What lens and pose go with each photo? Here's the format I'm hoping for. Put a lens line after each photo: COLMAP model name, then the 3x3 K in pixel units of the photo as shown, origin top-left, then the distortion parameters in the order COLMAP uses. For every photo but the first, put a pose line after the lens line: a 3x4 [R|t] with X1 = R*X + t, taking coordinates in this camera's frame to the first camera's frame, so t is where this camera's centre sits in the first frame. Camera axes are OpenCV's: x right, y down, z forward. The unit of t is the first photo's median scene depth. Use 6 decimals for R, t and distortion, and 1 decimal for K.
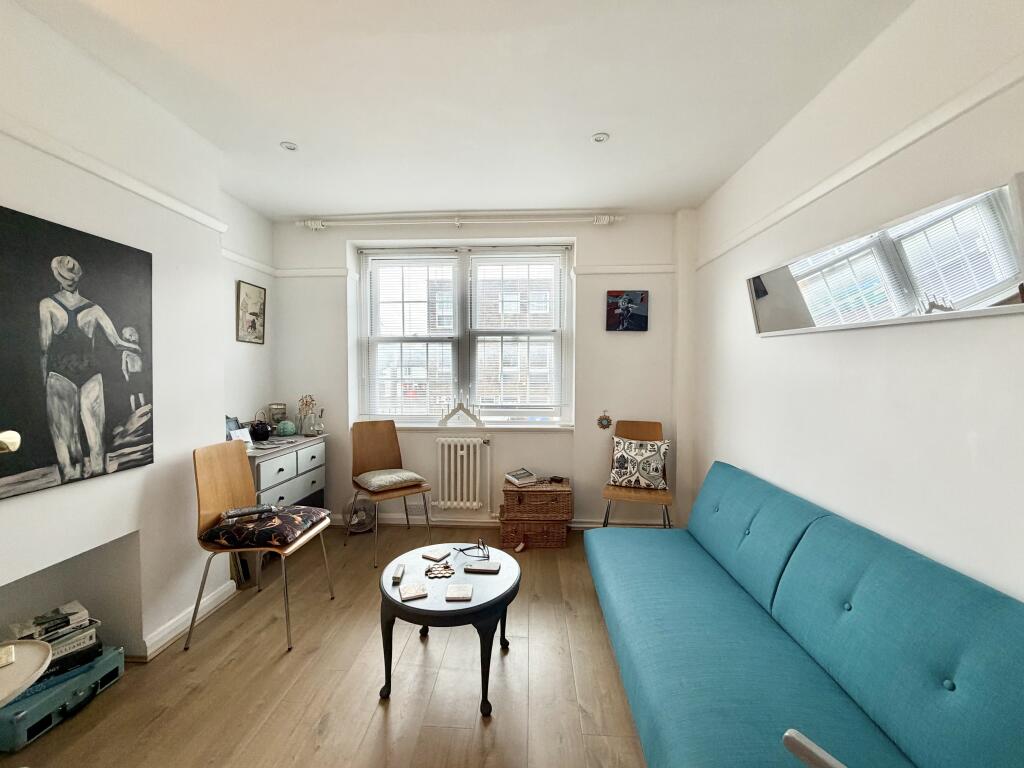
lens RADIAL K [[411.1, 0, 508.4], [0, 411.1, 385.2], [0, 0, 1]] dist [0.000182, 0.000188]
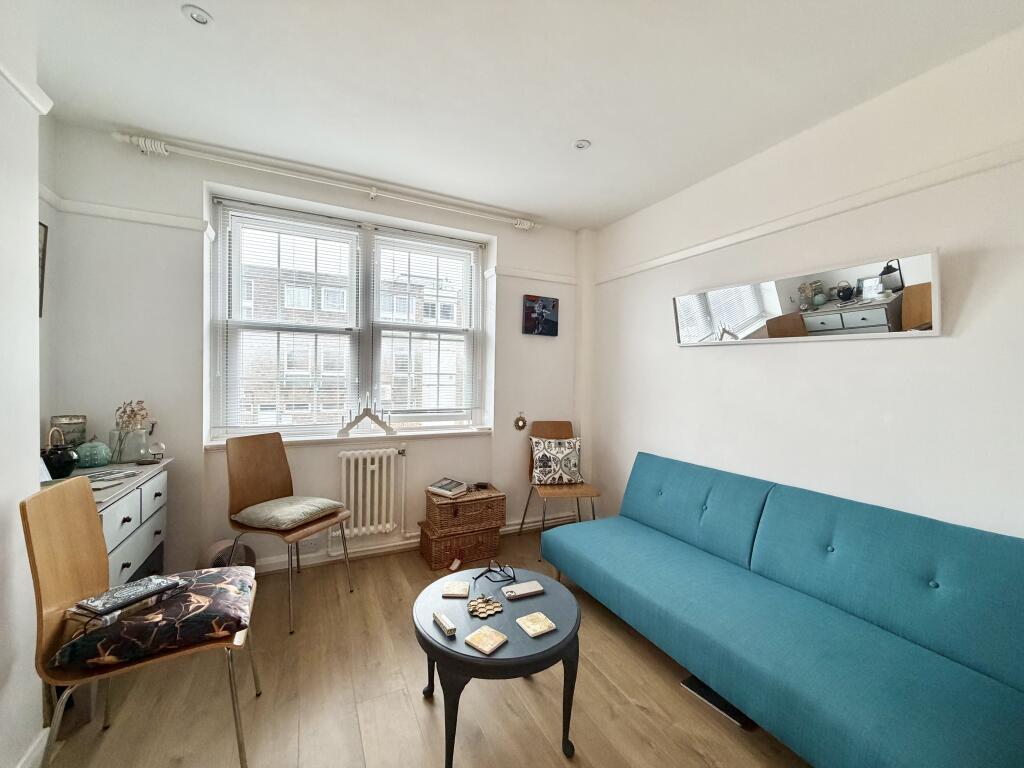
lens RADIAL K [[407.9, 0, 508.2], [0, 407.9, 385.4], [0, 0, 1]] dist [0.000470, 0.000262]
pose [[0.869321, 0.004334, 0.494229, -0.309715], [0.002446, 0.999912, -0.013072, 0.009667], [-0.494242, 0.012572, 0.869234, 0.150068]]
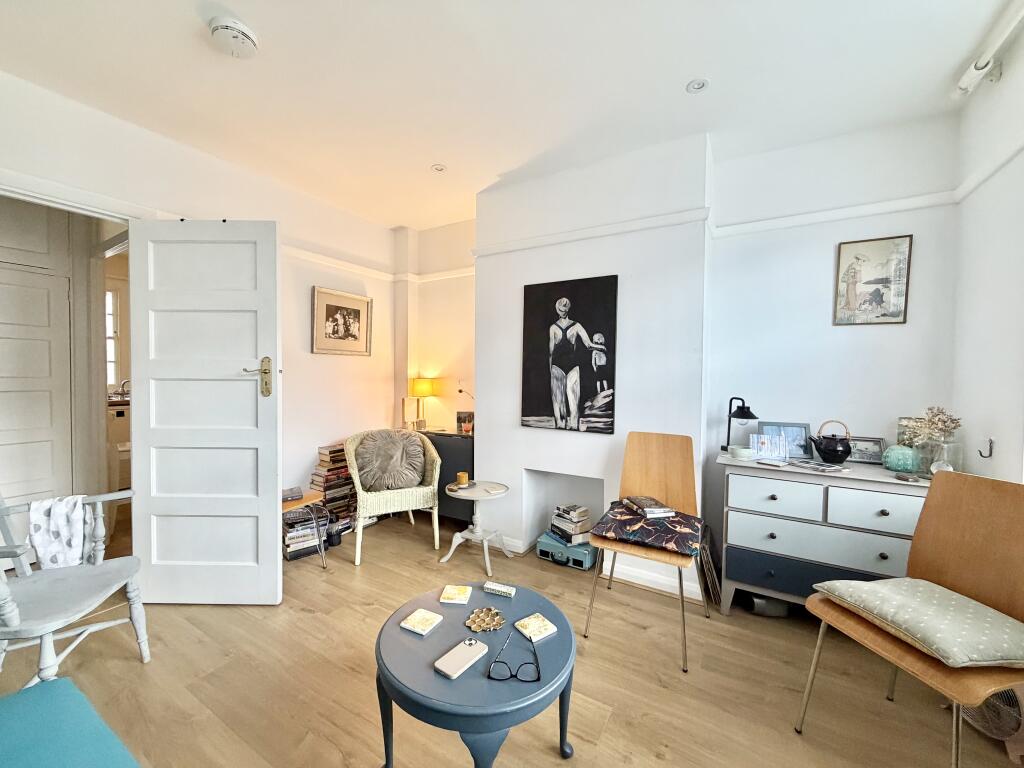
lens RADIAL K [[407.9, 0, 508.2], [0, 407.9, 385.4], [0, 0, 1]] dist [0.000470, 0.000262]
pose [[-0.470534, 0.018110, -0.882196, 0.270507], [-0.040314, 0.998304, 0.041996, -0.005127], [0.881460, 0.055326, -0.469006, 0.795123]]
